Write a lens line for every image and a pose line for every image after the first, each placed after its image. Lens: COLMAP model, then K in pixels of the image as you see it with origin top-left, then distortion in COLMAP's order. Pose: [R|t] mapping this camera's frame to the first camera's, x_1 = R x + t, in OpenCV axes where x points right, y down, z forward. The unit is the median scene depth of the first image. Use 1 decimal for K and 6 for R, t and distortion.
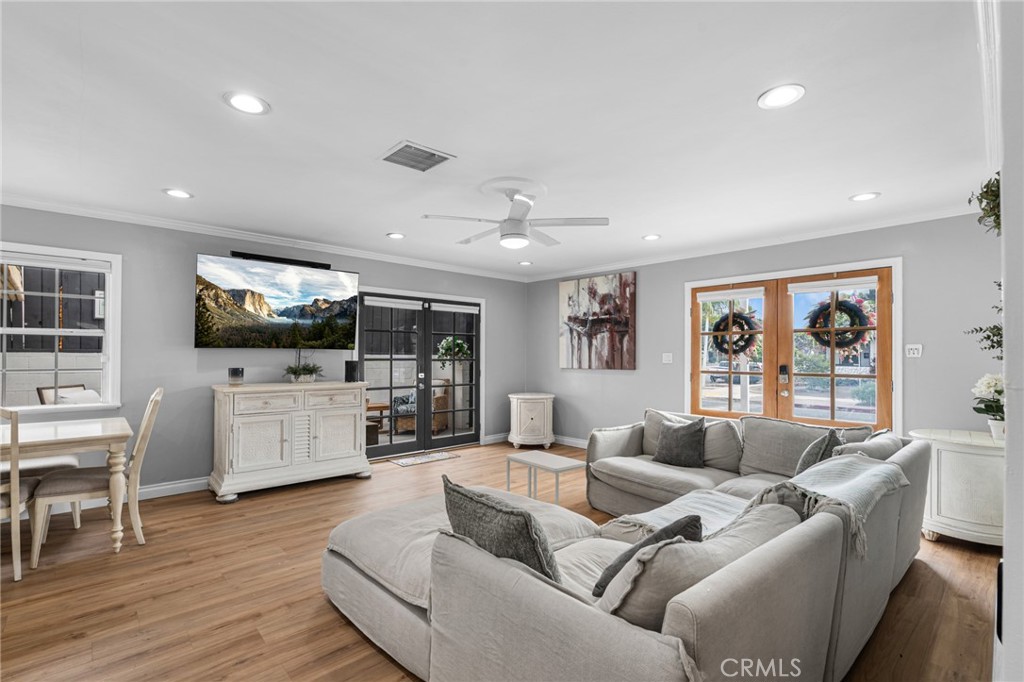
lens RADIAL K [[466.0, 0, 513.3], [0, 466.0, 353.4], [0, 0, 1]] dist [-0.003215, -0.000029]
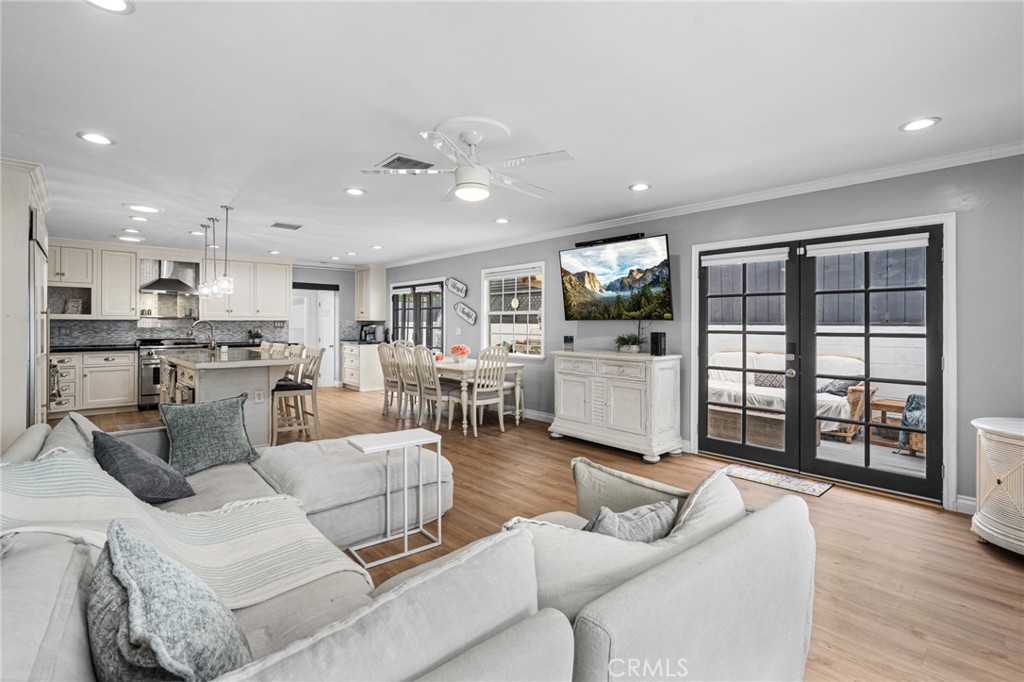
lens RADIAL K [[469.1, 0, 524.9], [0, 469.1, 326.5], [0, 0, 1]] dist [-0.025414, 0.000246]
pose [[0.009535, 0.001246, -0.999954, 0.566889], [-0.005106, 0.999986, 0.001198, 0.004528], [0.999942, 0.005095, 0.009541, 0.737166]]
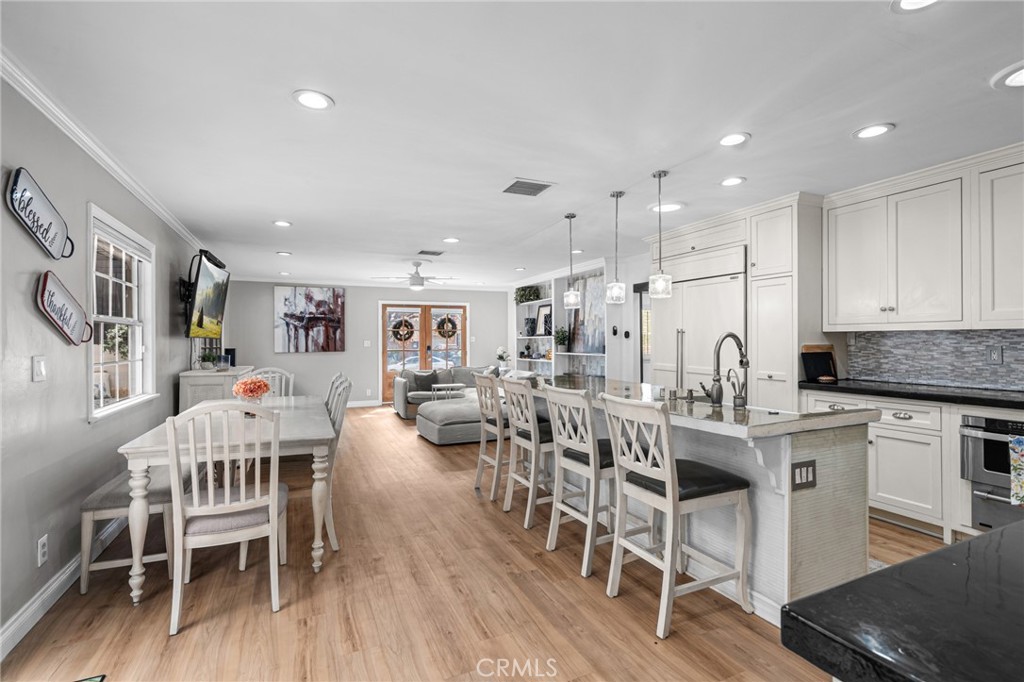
lens RADIAL K [[469.6, 0, 512.0], [0, 469.6, 341.0], [0, 0, 1]] dist [-0.003650, 0.000059]
pose [[0.311553, -0.003699, 0.950222, -1.242835], [0.005778, 0.999981, 0.001998, 0.000420], [-0.950211, 0.004868, 0.311569, -0.031767]]
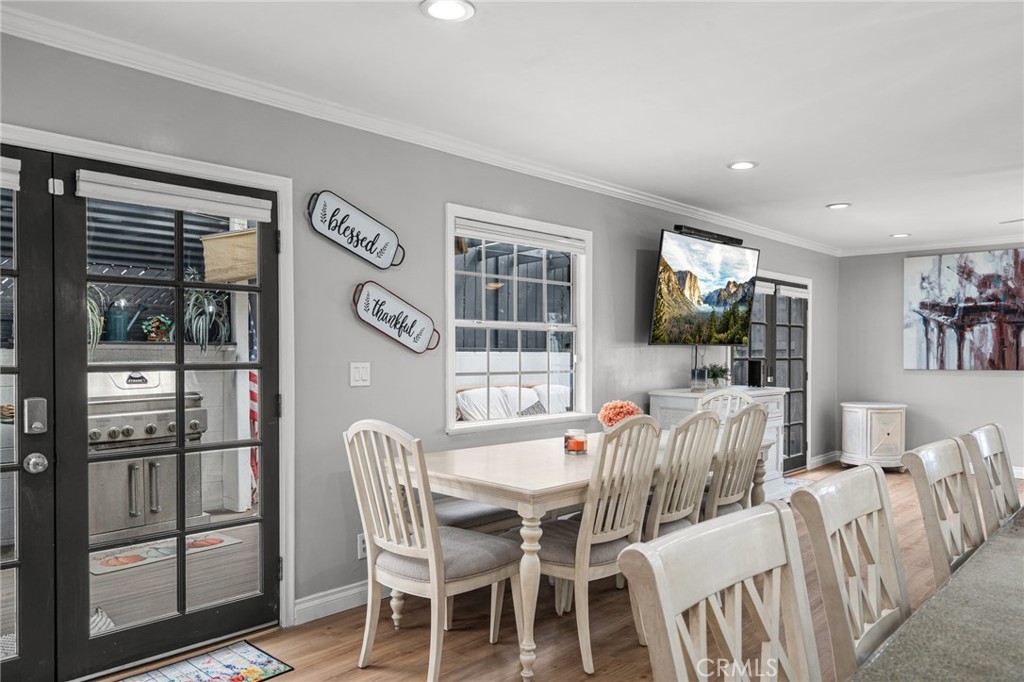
lens RADIAL K [[739.9, 0, 512.8], [0, 739.9, 361.3], [0, 0, 1]] dist [0.006064, -0.000120]
pose [[0.996626, -0.001854, 0.082055, -0.867014], [0.000794, 0.999916, 0.012950, 0.002327], [-0.082072, -0.012842, 0.996544, -0.225498]]
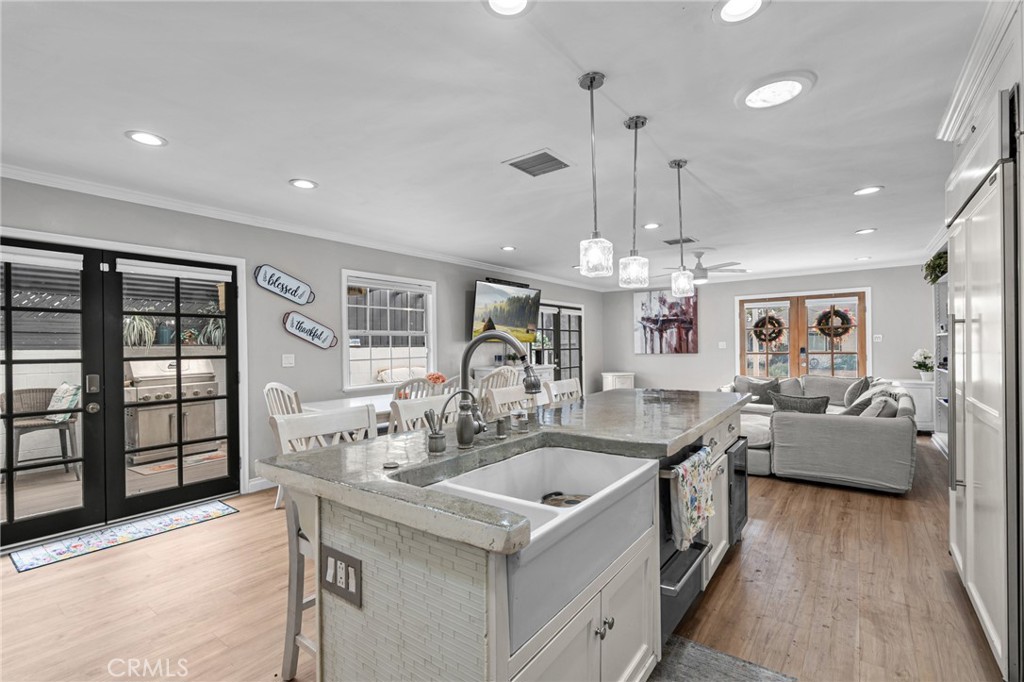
lens RADIAL K [[464.1, 0, 512.4], [0, 464.1, 345.8], [0, 0, 1]] dist [-0.004383, 0.000153]
pose [[0.983044, -0.013933, 0.182841, -0.698825], [0.014153, 0.999900, 0.000103, 0.002835], [-0.182824, 0.002487, 0.983143, -0.419953]]
